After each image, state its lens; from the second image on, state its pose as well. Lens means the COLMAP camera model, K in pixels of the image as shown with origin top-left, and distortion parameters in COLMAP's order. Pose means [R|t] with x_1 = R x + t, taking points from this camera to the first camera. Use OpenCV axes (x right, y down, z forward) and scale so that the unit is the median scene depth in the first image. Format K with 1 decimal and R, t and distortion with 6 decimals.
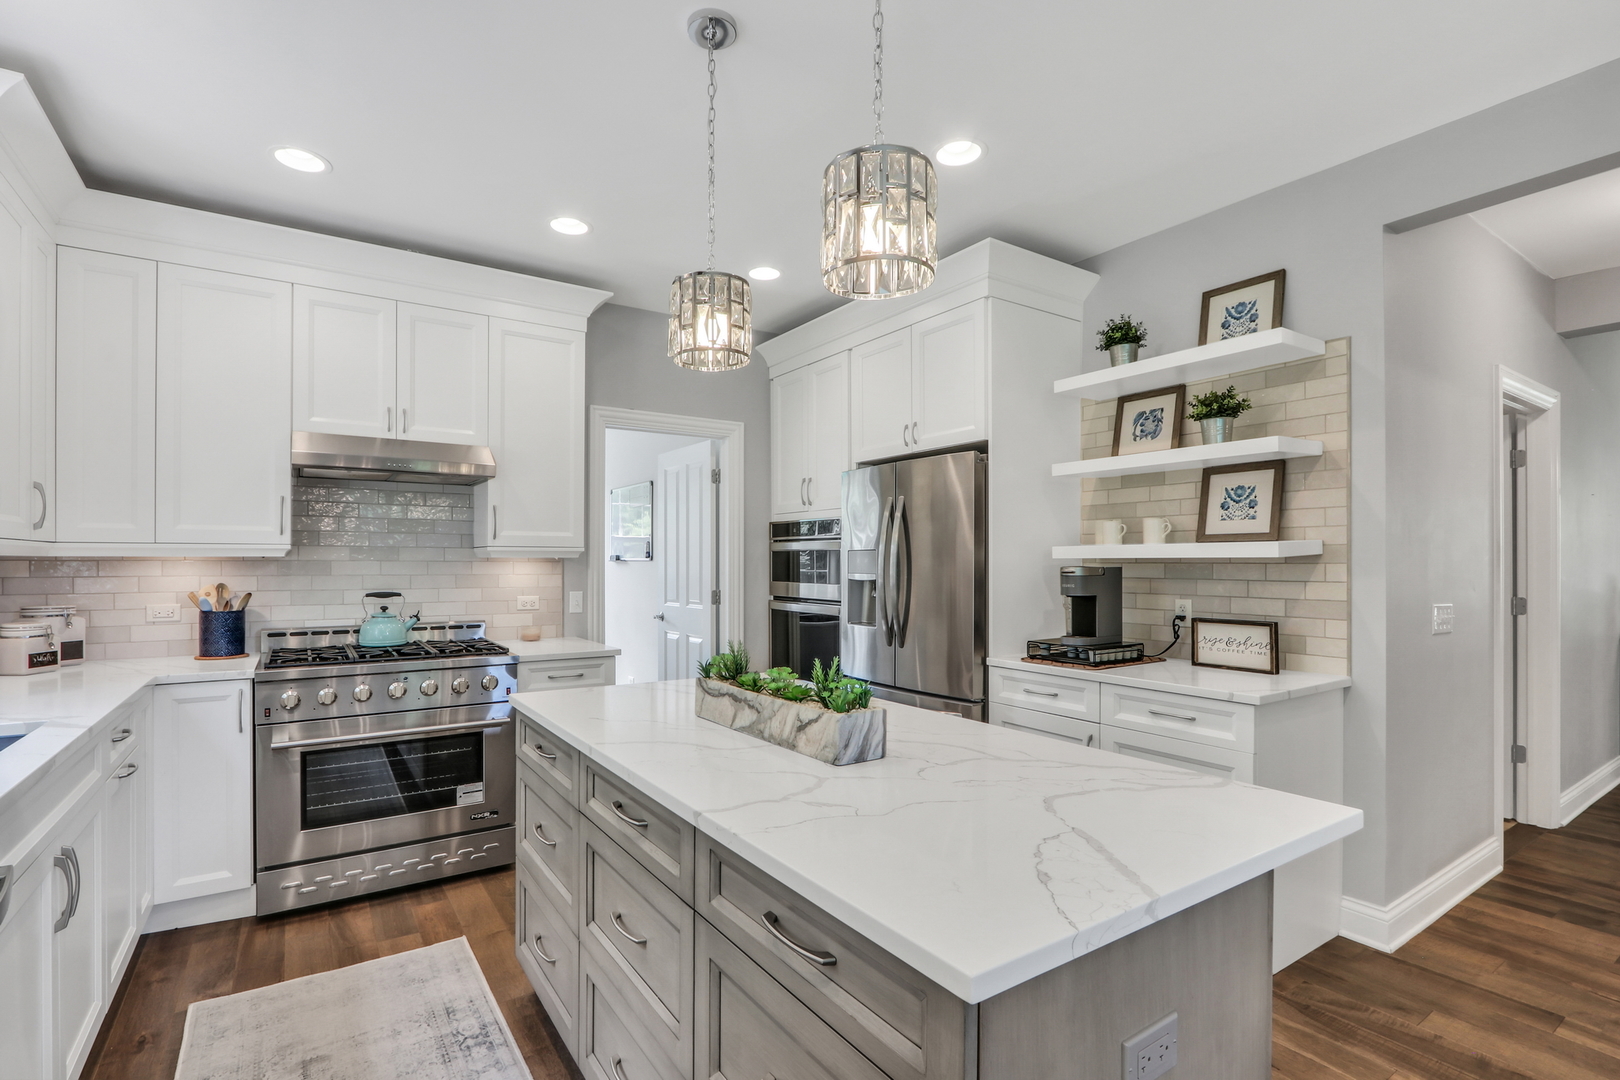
lens RADIAL K [[750.3, 0, 776.2], [0, 750.3, 565.7], [0, 0, 1]] dist [-0.003734, -0.000270]
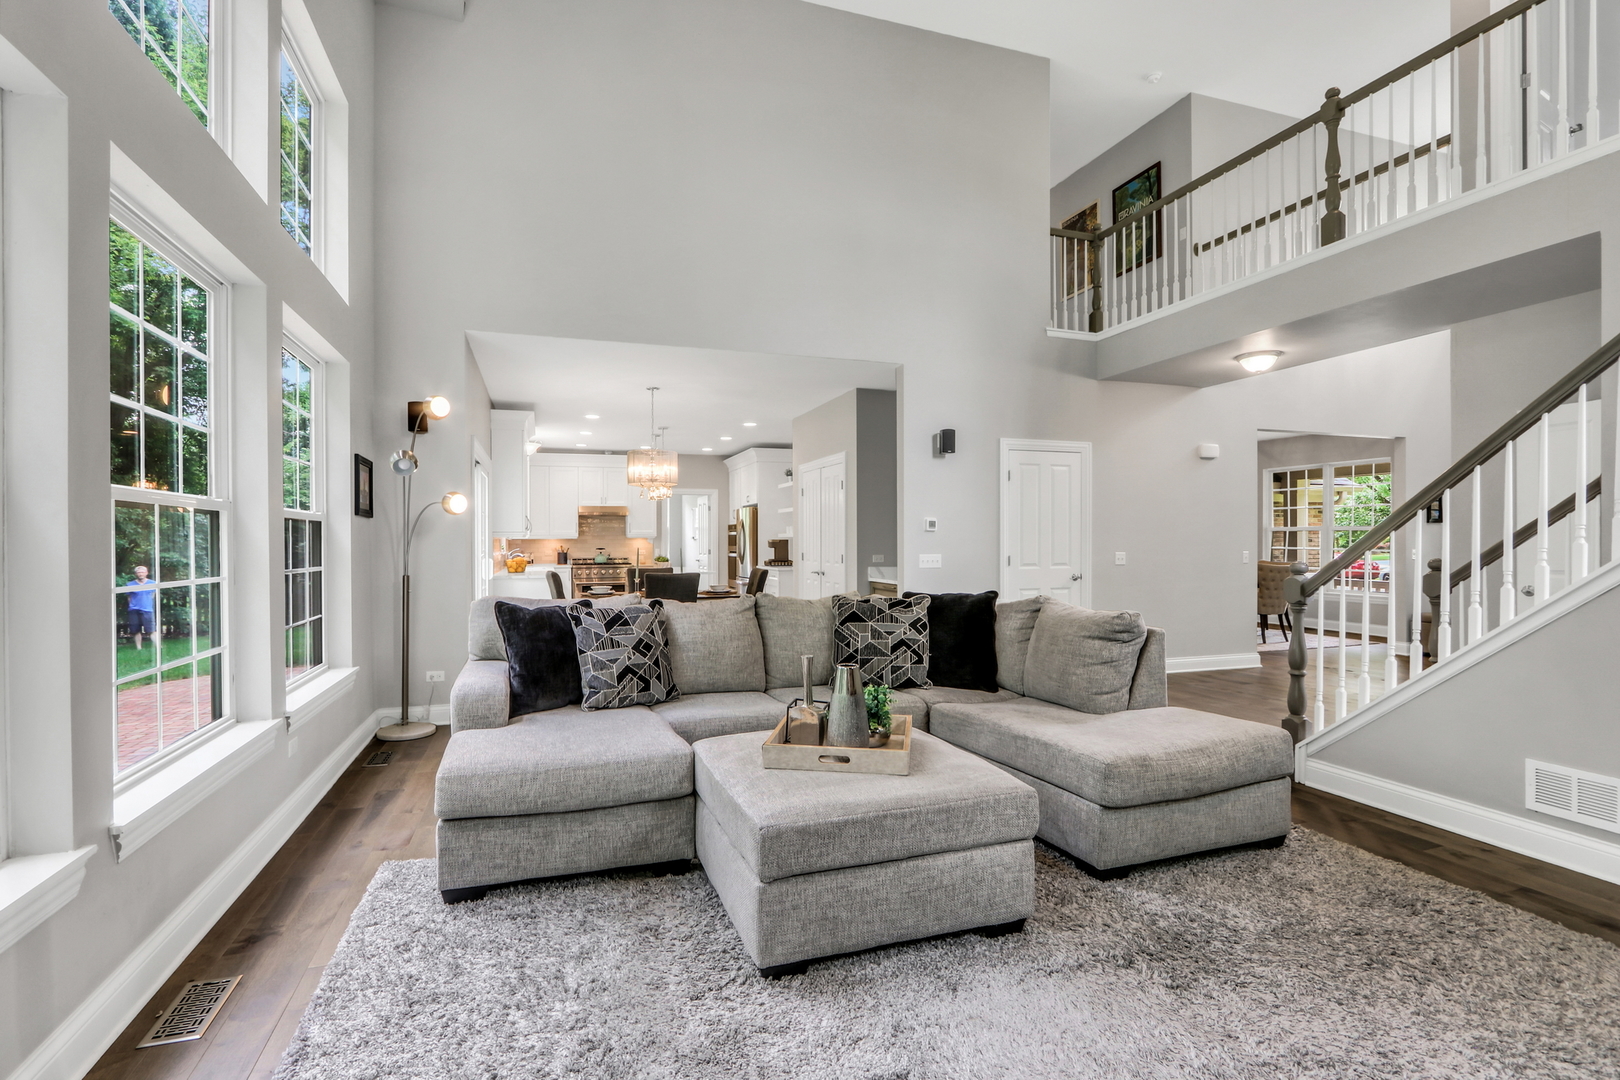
lens RADIAL K [[750.3, 0, 795.8], [0, 750.3, 544.4], [0, 0, 1]] dist [-0.003734, -0.000270]
pose [[0.966223, -0.004952, -0.257659, 1.366481], [0.004549, 0.999987, -0.002157, 0.030473], [0.257667, 0.000912, 0.966233, -2.338137]]
